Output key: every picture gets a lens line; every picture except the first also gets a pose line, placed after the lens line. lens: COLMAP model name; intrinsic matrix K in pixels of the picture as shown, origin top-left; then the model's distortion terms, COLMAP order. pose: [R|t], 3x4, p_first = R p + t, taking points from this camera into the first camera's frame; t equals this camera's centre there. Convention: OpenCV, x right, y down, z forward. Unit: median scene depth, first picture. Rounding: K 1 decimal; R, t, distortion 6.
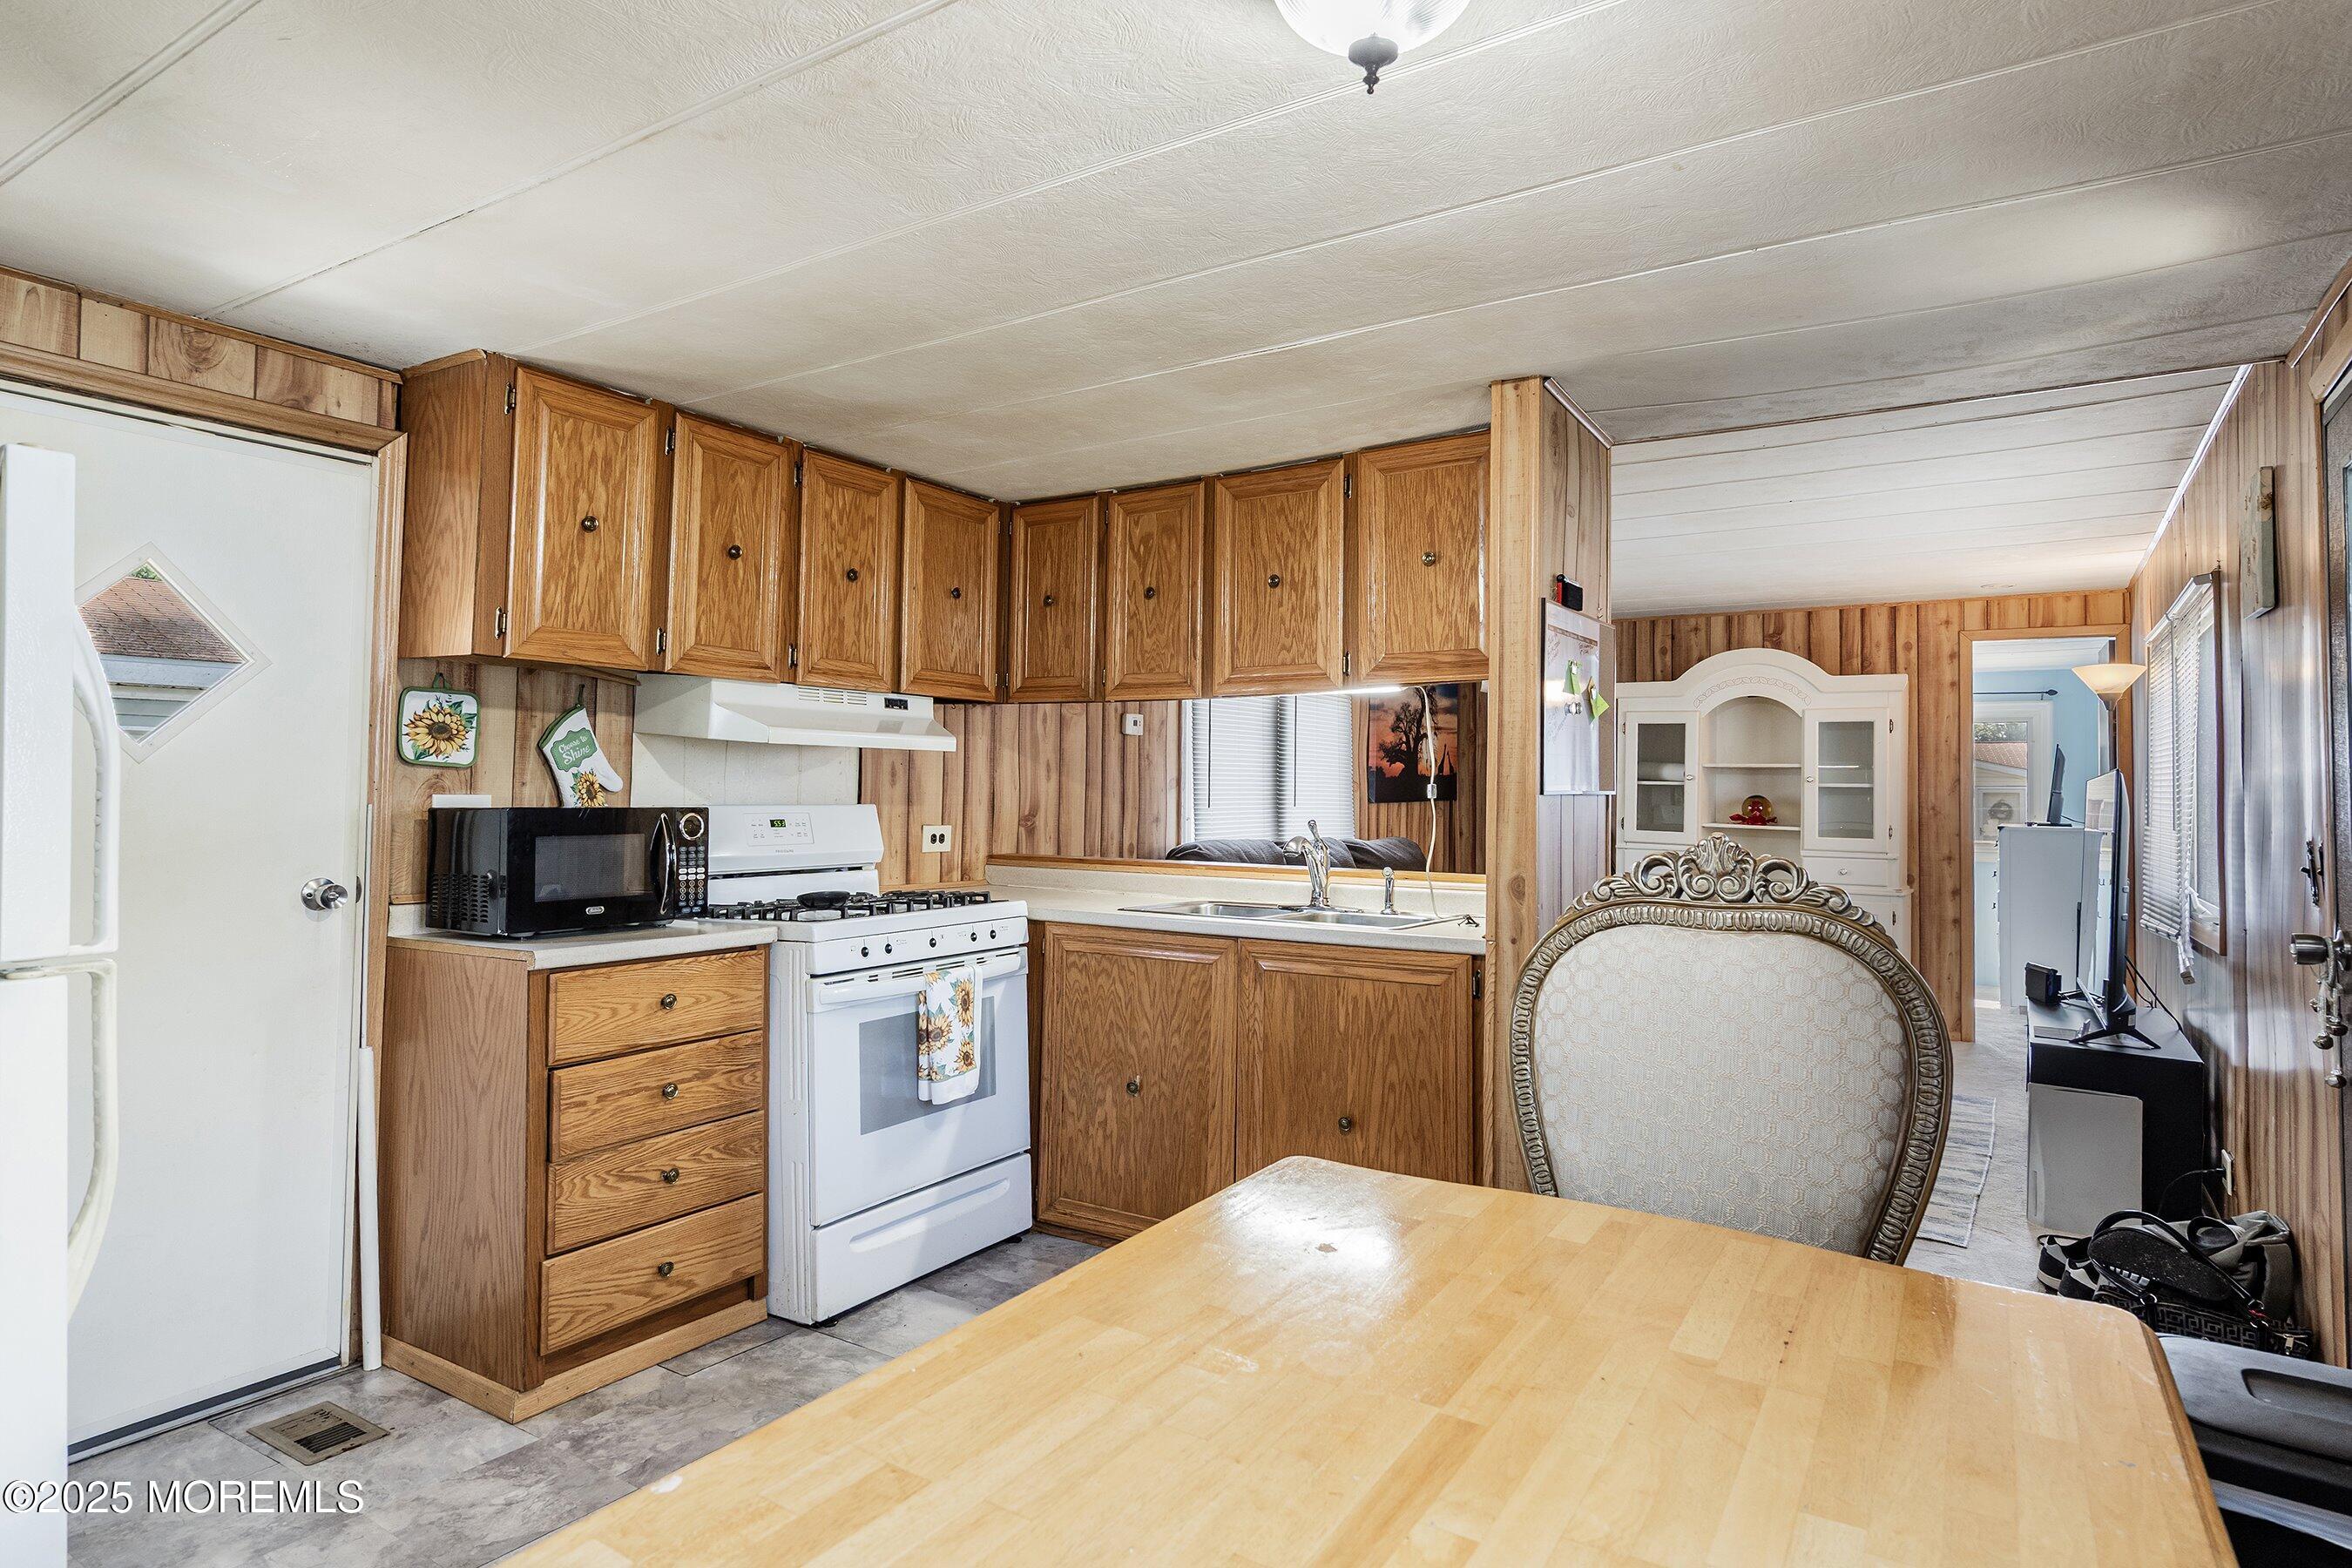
lens RADIAL K [[1260.6, 0, 1173.7], [0, 1260.6, 838.1], [0, 0, 1]] dist [-0.001276, 0.000059]
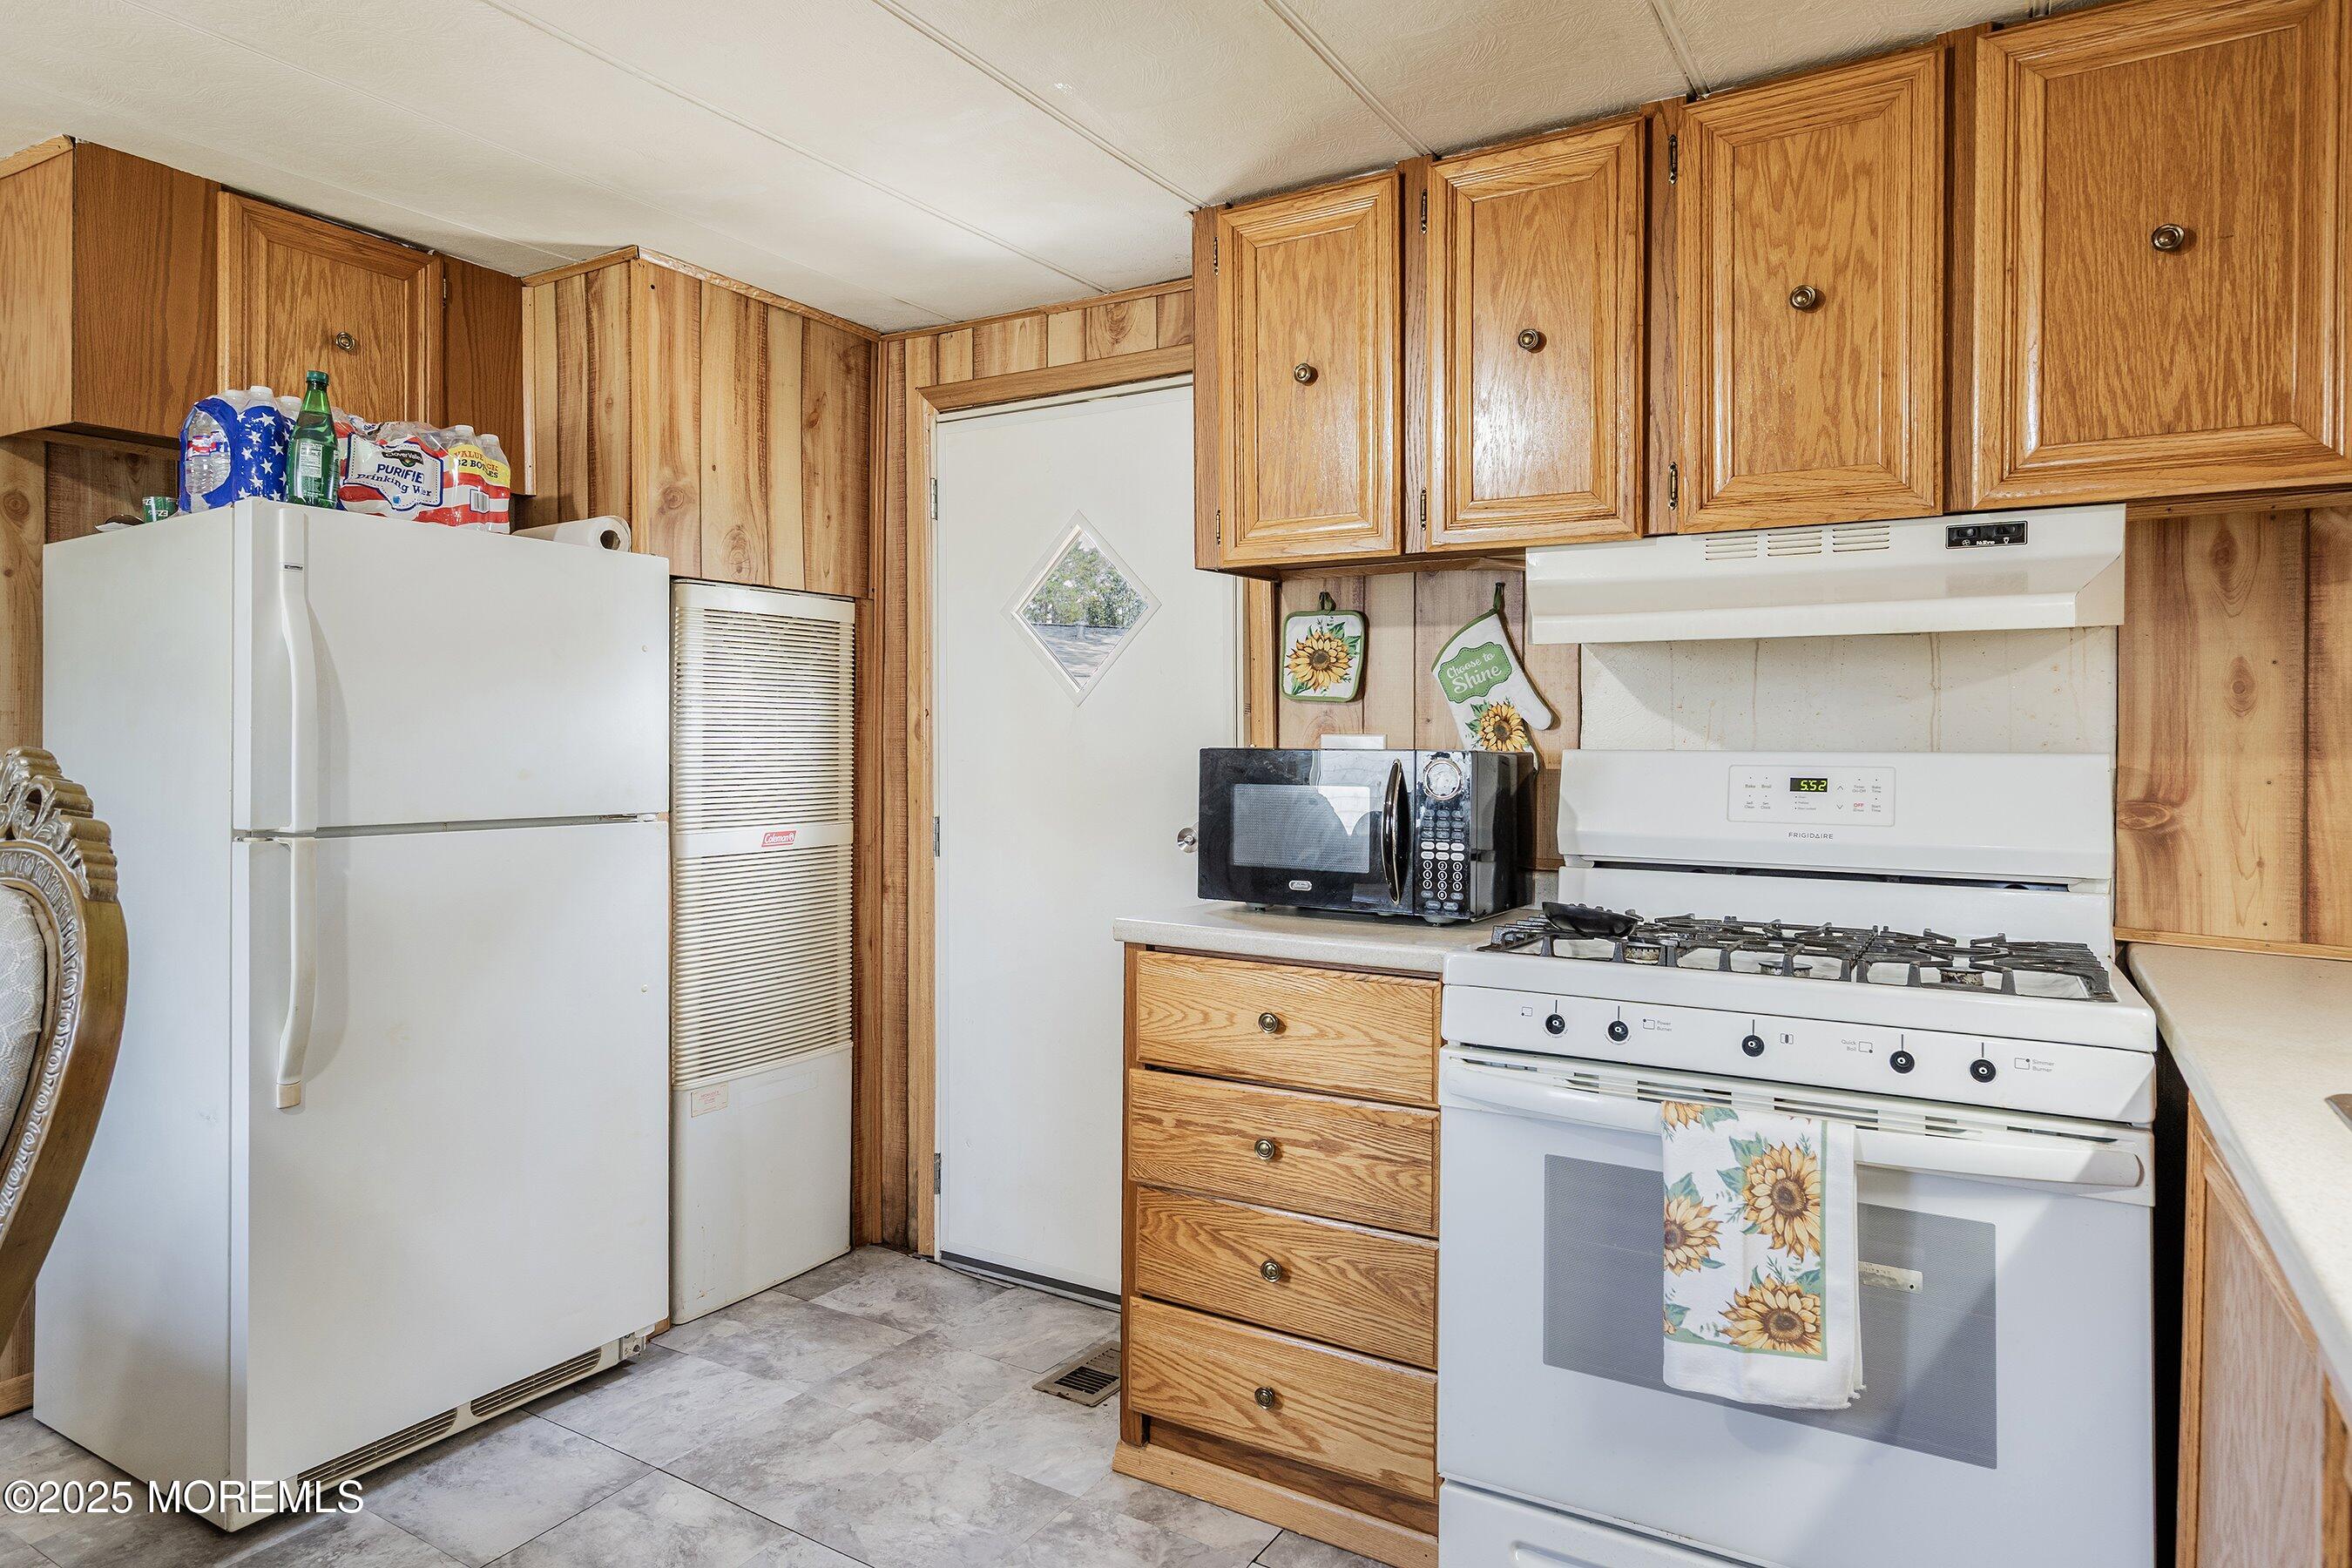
lens RADIAL K [[1369.6, 0, 1180.9], [0, 1369.6, 773.1], [0, 0, 1]] dist [-0.000234, 0.000363]
pose [[0.038626, 0.019106, -0.999071, 0.342589], [-0.038710, 0.999095, 0.017610, -0.020663], [0.998504, 0.037993, 0.039330, 0.861911]]
